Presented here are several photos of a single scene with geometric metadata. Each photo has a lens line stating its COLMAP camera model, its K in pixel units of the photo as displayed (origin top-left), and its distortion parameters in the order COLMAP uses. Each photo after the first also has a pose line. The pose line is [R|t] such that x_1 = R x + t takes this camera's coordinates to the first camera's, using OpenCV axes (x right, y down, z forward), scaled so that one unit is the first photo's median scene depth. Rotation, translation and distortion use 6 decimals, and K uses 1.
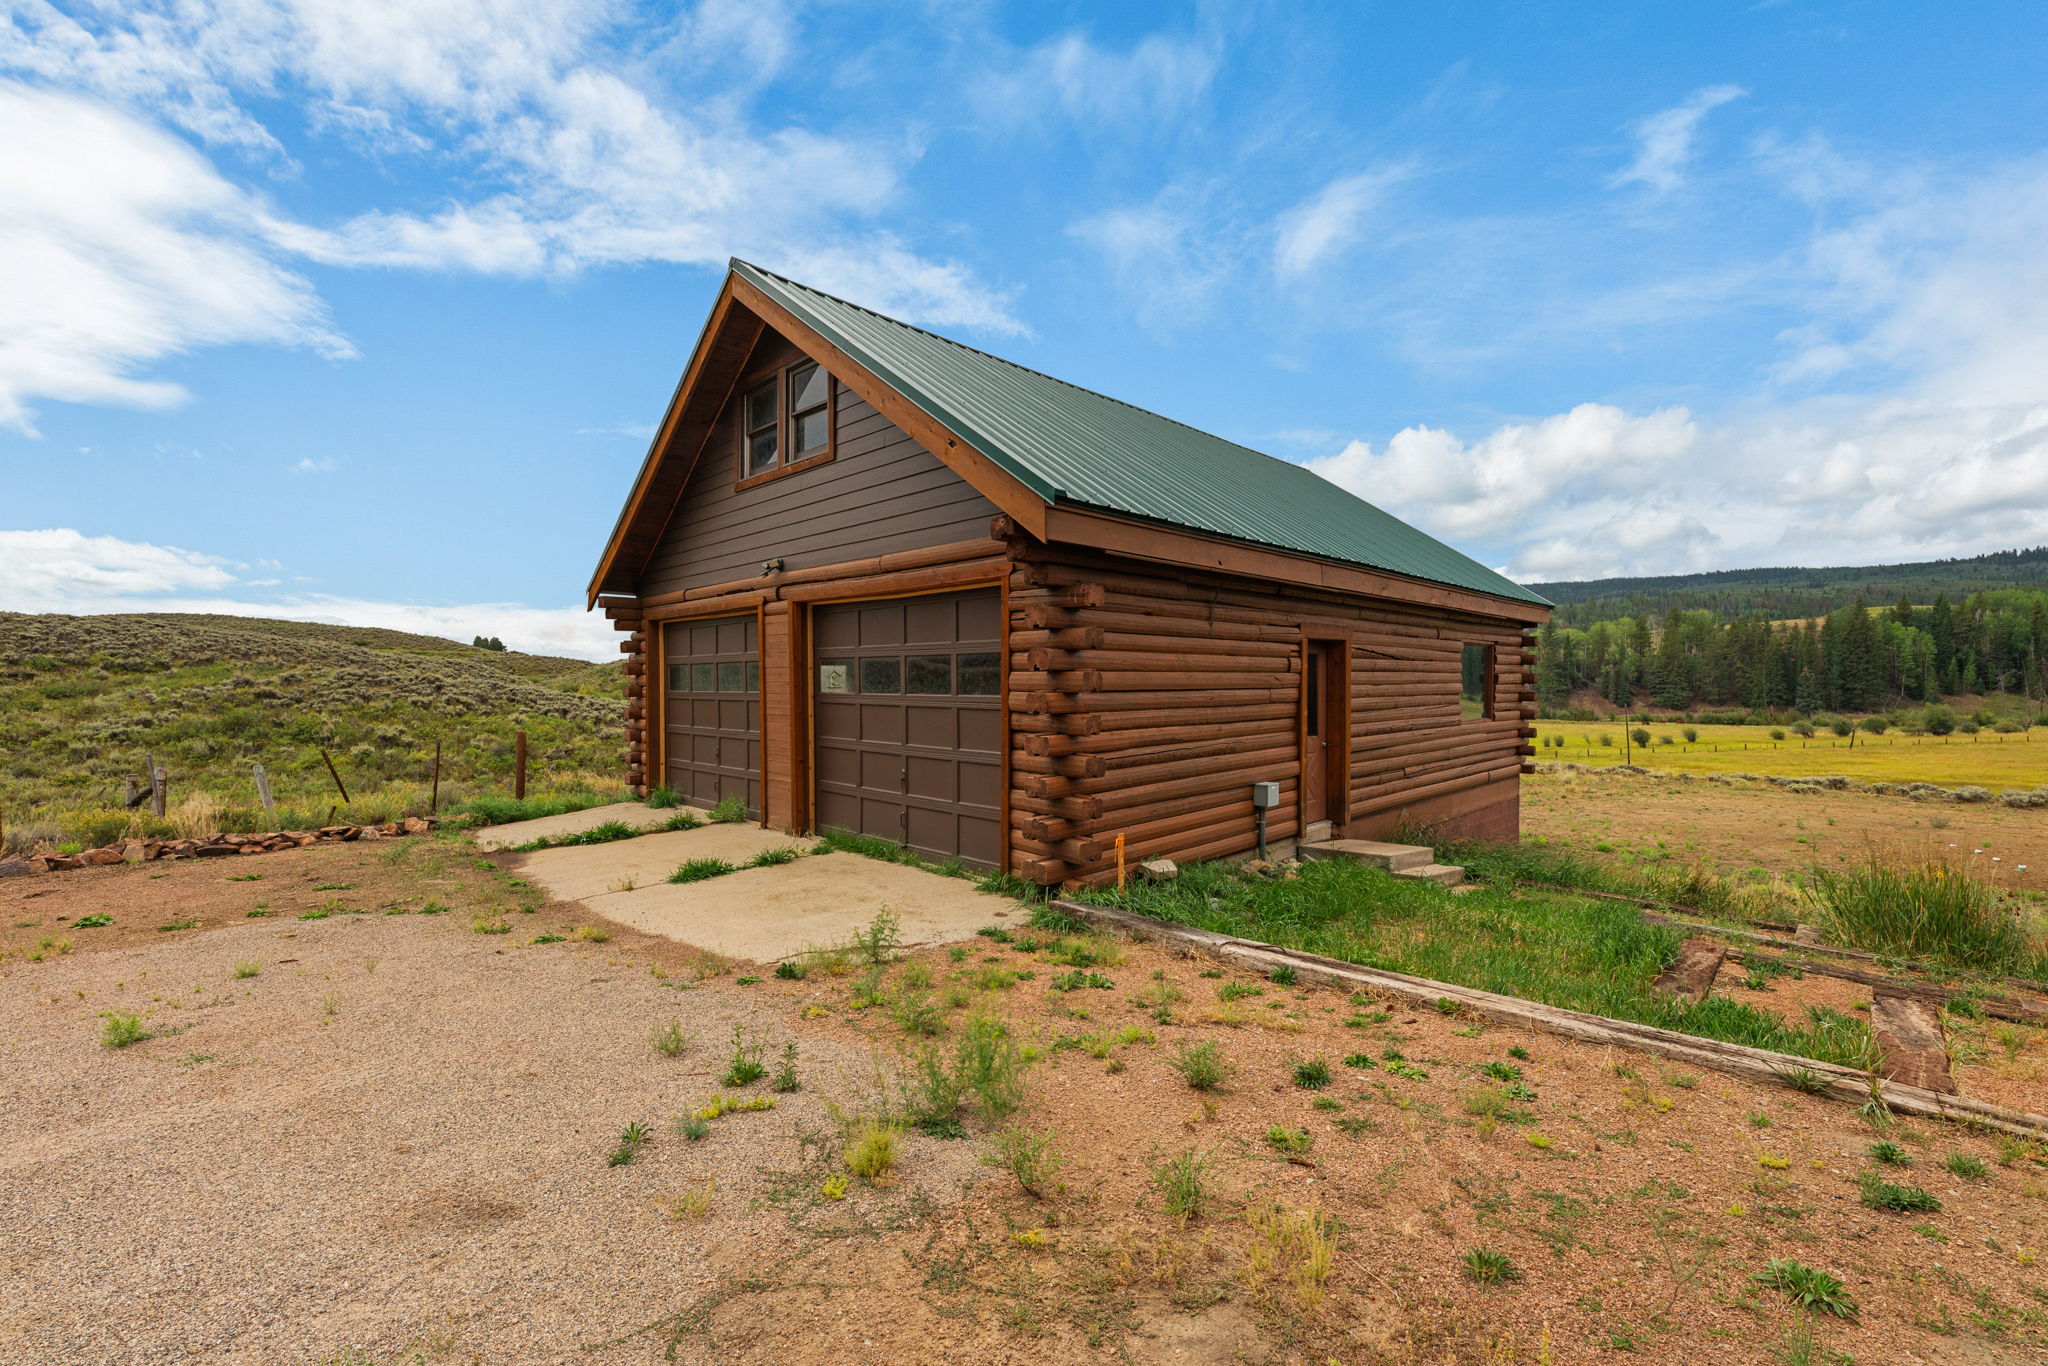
lens RADIAL K [[859.6, 0, 1000.7], [0, 859.6, 682.8], [0, 0, 1]] dist [-0.000766, -0.000946]
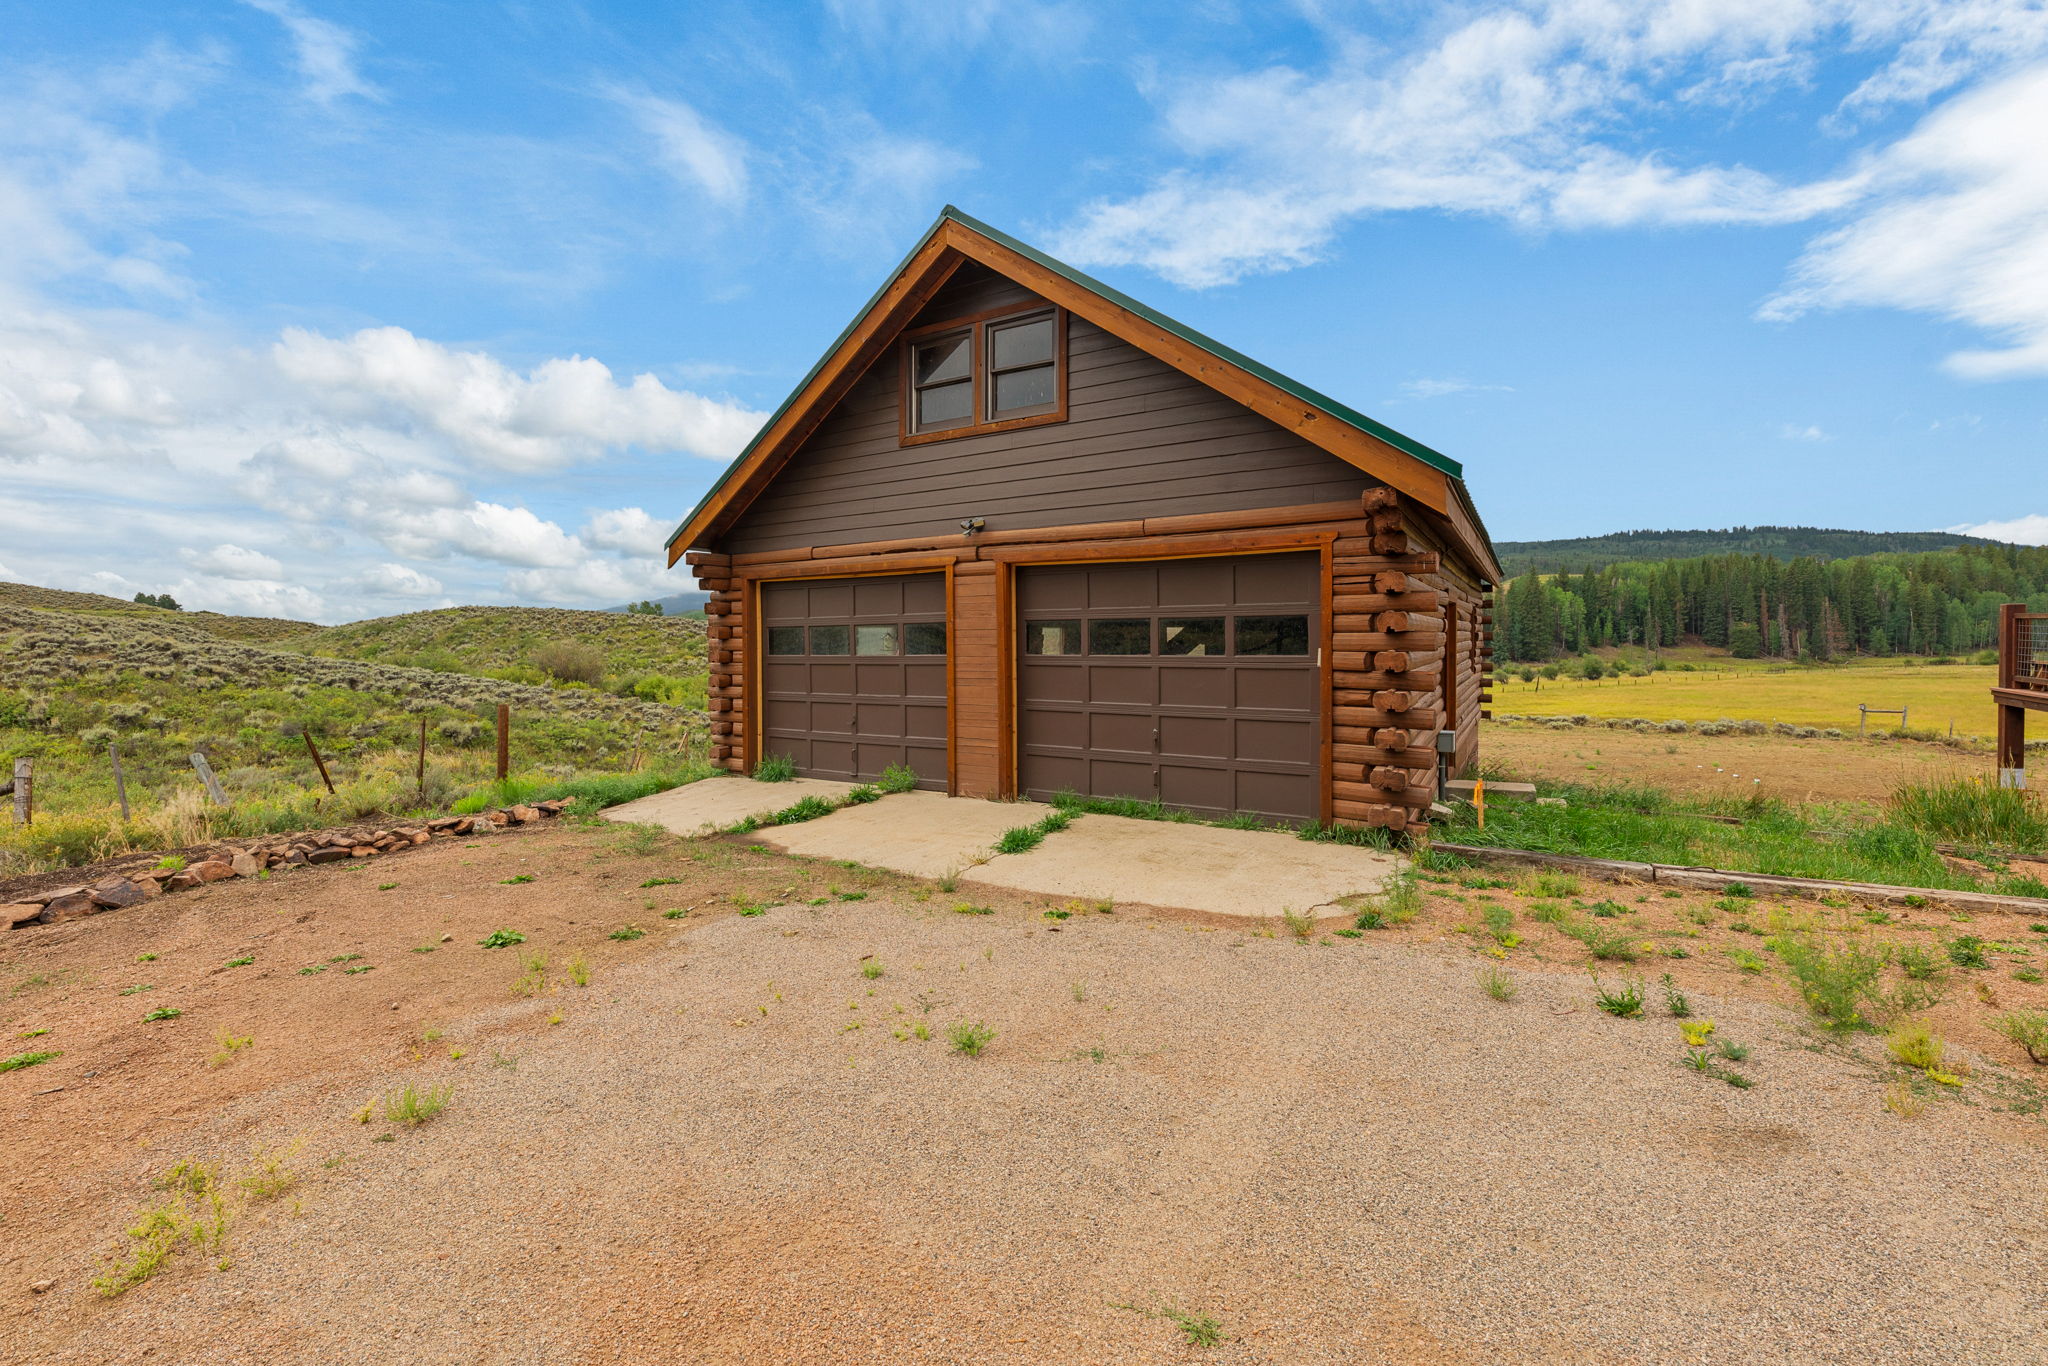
lens RADIAL K [[862.0, 0, 989.1], [0, 862.0, 639.3], [0, 0, 1]] dist [0.000730, 0.000177]
pose [[0.971188, -0.007503, 0.238195, -0.124510], [0.008499, 0.999959, -0.003155, -0.000965], [-0.238161, 0.005088, 0.971212, 0.012304]]
